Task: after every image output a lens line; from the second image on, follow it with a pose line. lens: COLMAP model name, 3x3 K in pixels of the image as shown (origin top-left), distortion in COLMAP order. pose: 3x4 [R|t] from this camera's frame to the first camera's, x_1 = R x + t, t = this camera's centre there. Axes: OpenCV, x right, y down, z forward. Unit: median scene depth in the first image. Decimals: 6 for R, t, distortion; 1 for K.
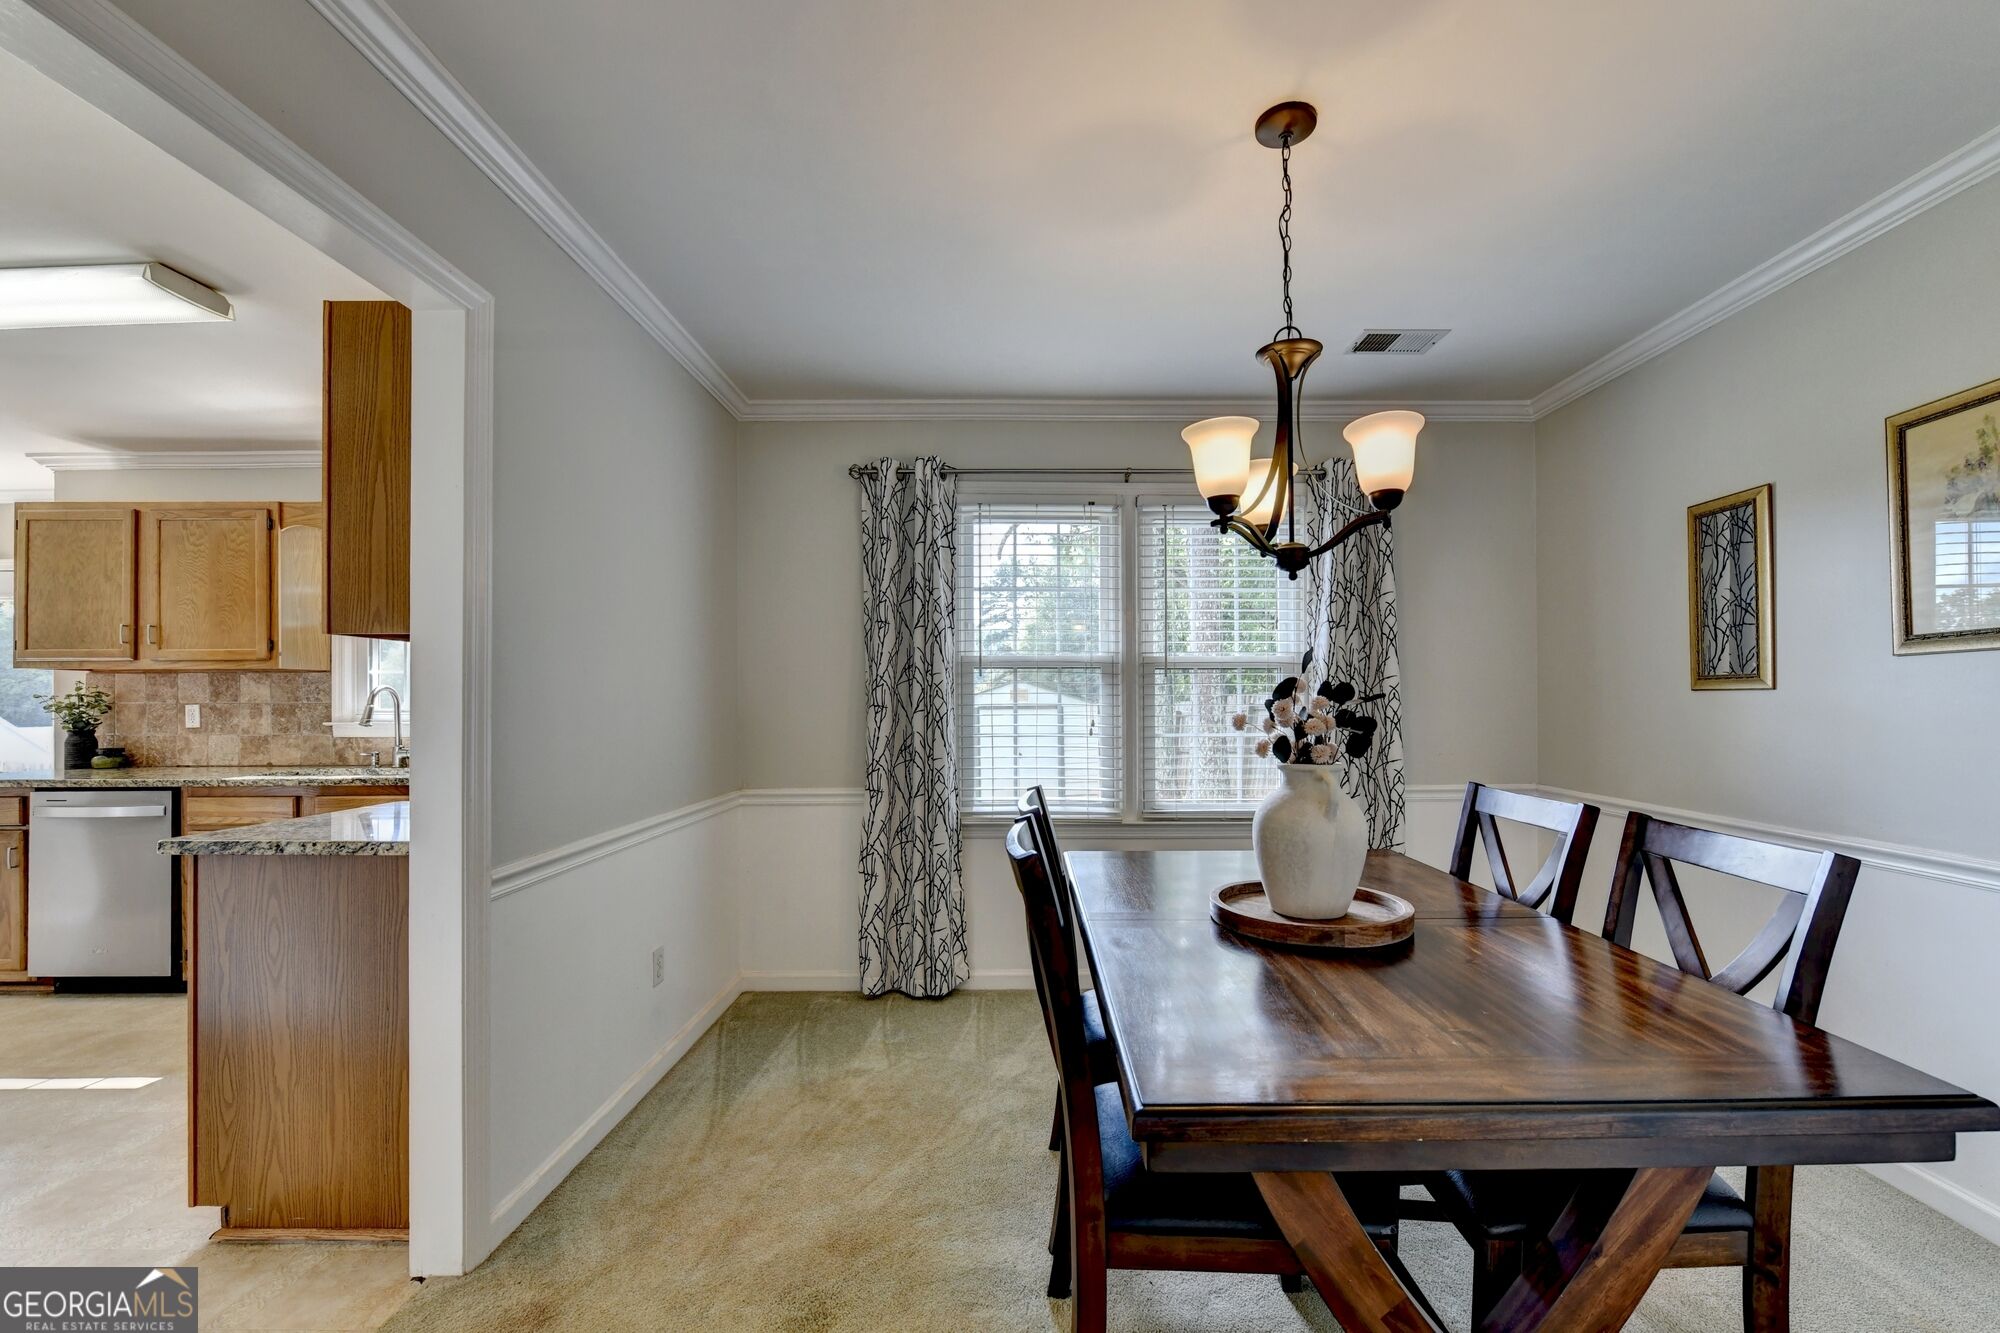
lens RADIAL K [[808.4, 0, 1012.6], [0, 808.4, 701.5], [0, 0, 1]] dist [-0.000900, -0.000299]
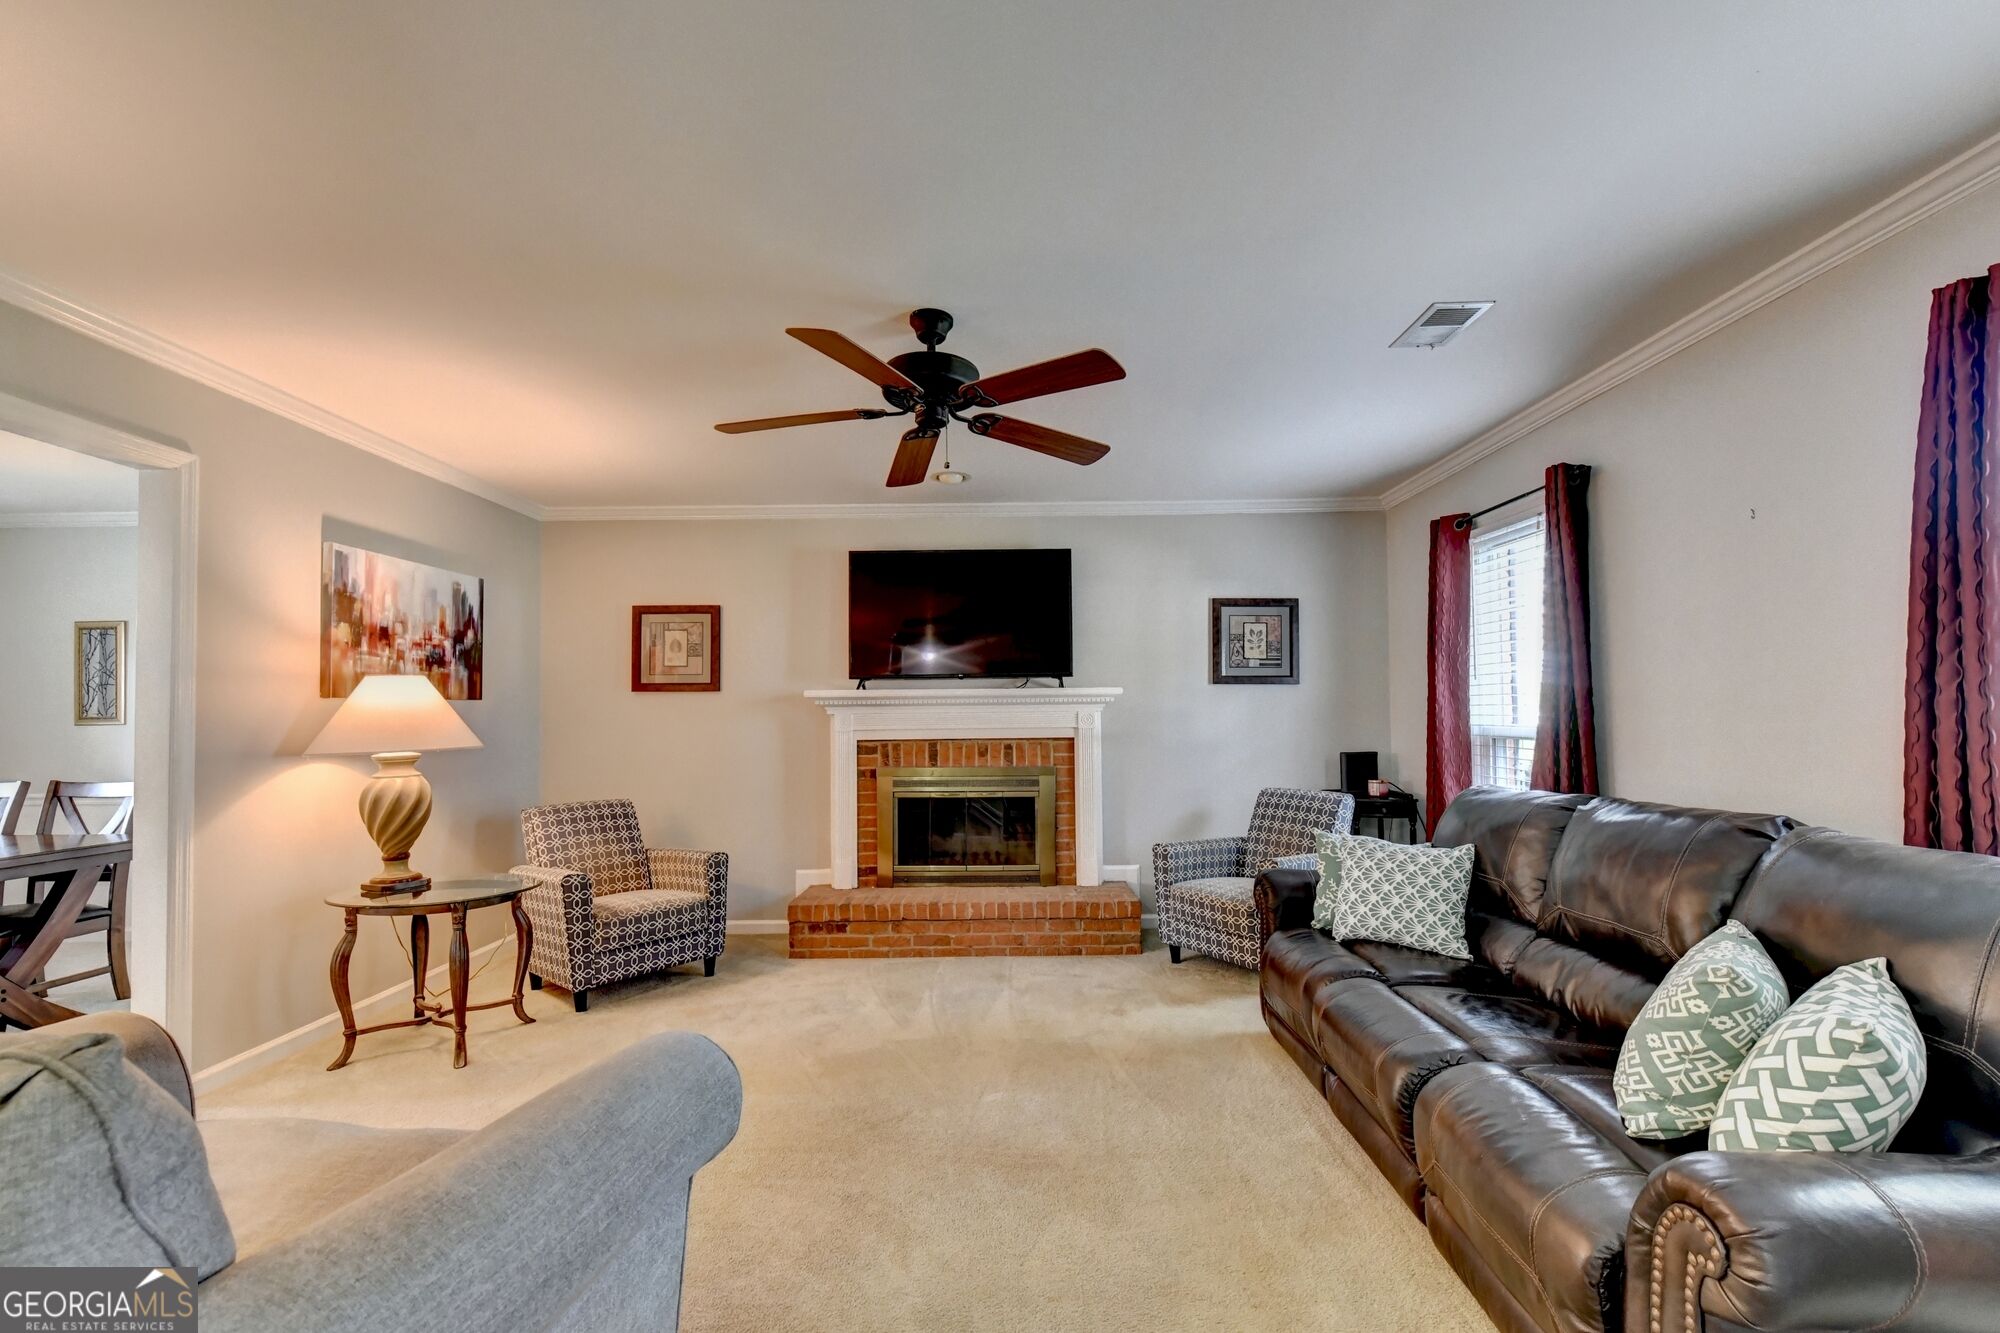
lens RADIAL K [[821.8, 0, 1042.1], [0, 821.8, 711.5], [0, 0, 1]] dist [-0.001325, -0.000247]
pose [[-0.014098, 0.011156, 0.999838, -1.437086], [0.015525, 0.999820, -0.010937, 0.010848], [-0.999780, 0.015369, -0.014268, -1.596303]]
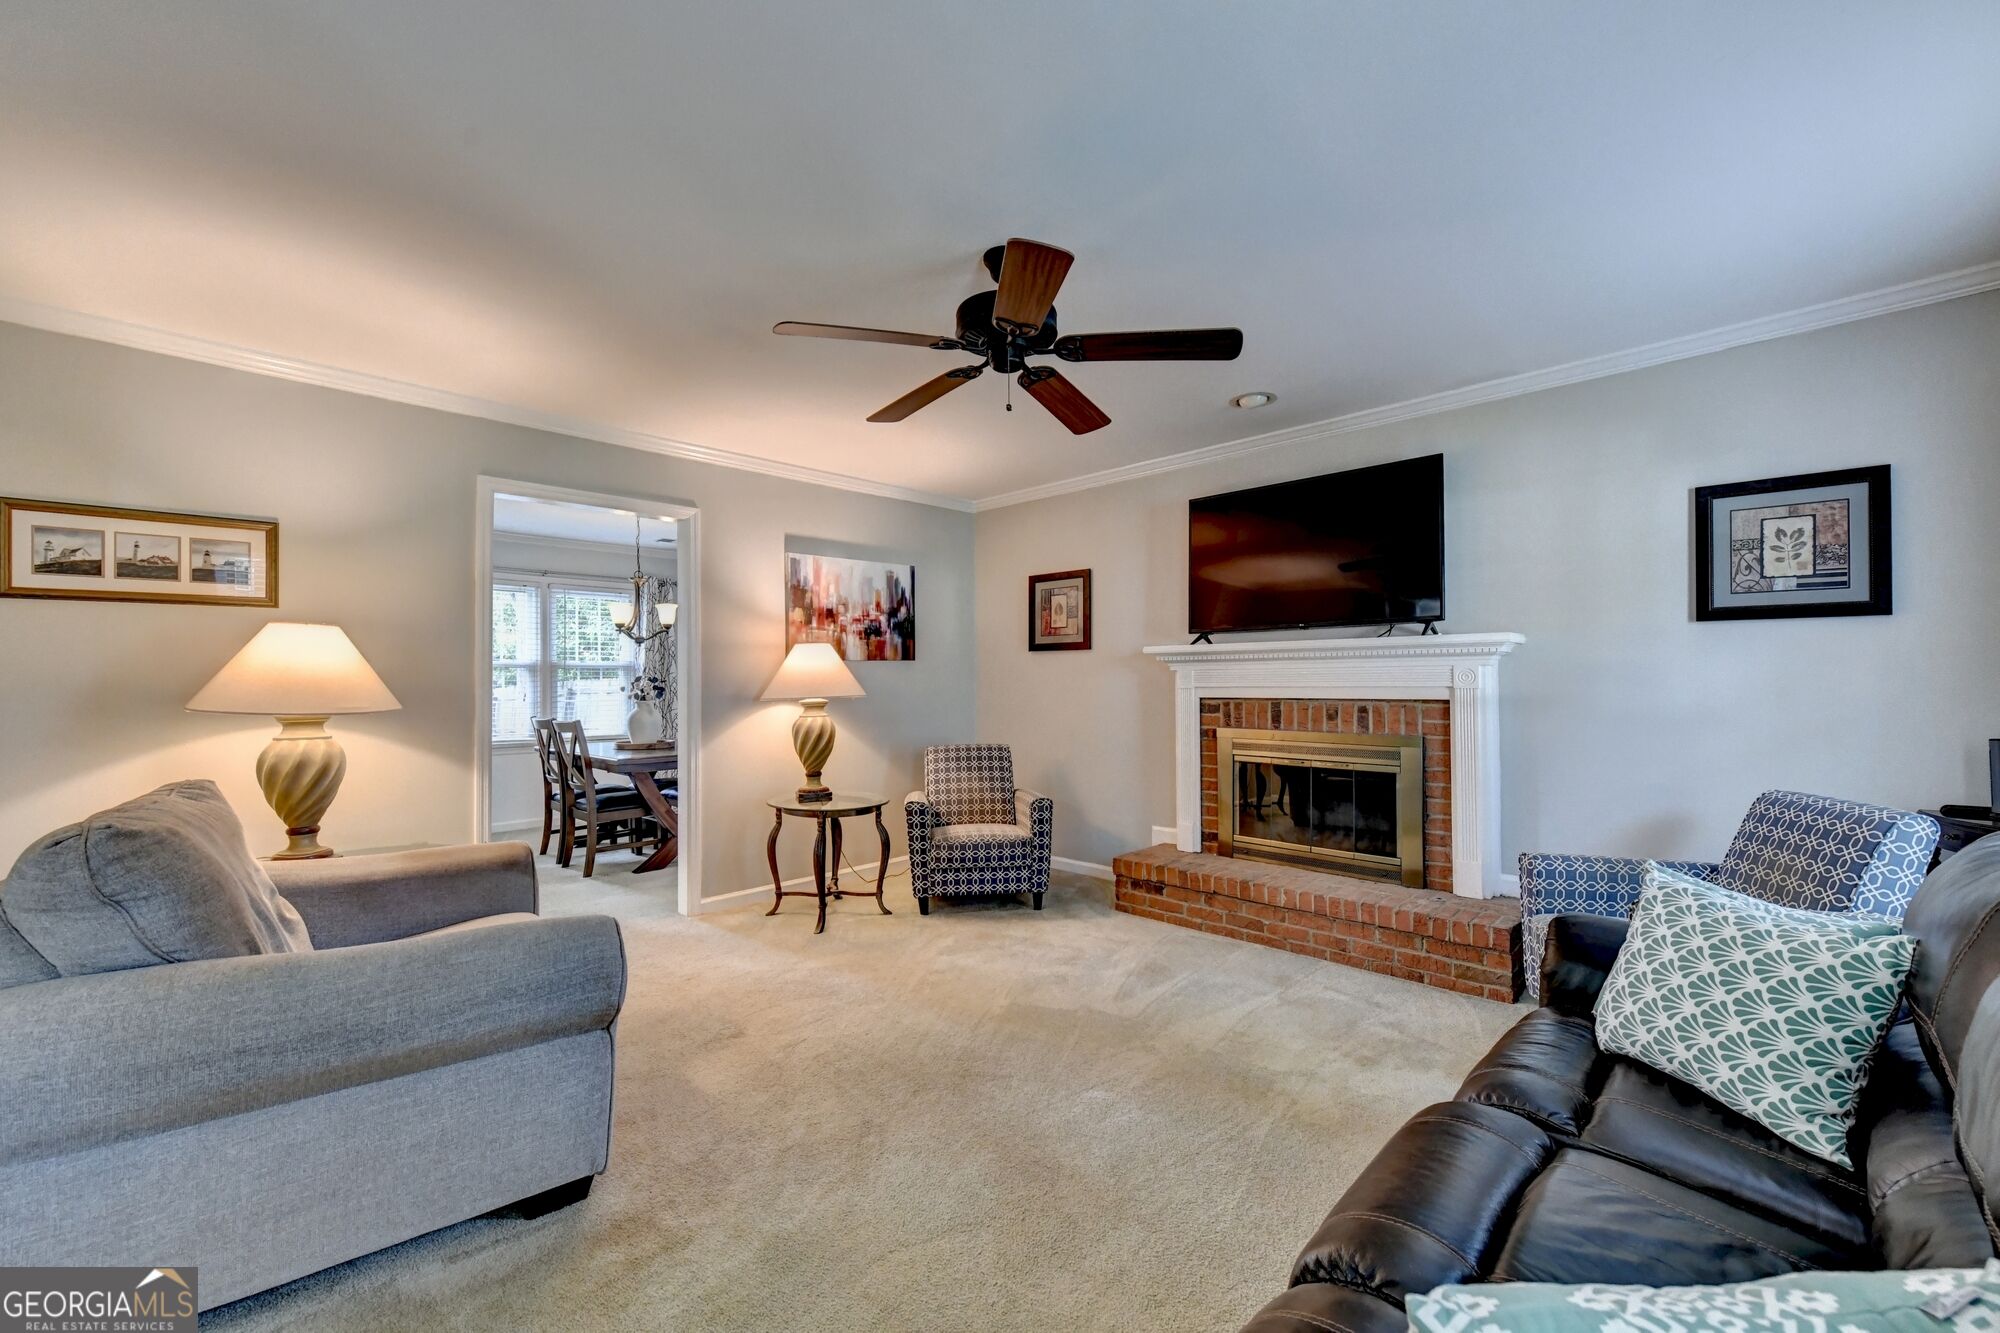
lens RADIAL K [[818.9, 0, 996.4], [0, 818.9, 676.3], [0, 0, 1]] dist [-0.000566, -0.000375]
pose [[0.698739, 0.000810, 0.715377, -1.012127], [0.009144, 0.999908, -0.010064, 0.019430], [-0.715319, 0.013574, 0.698667, -2.347498]]
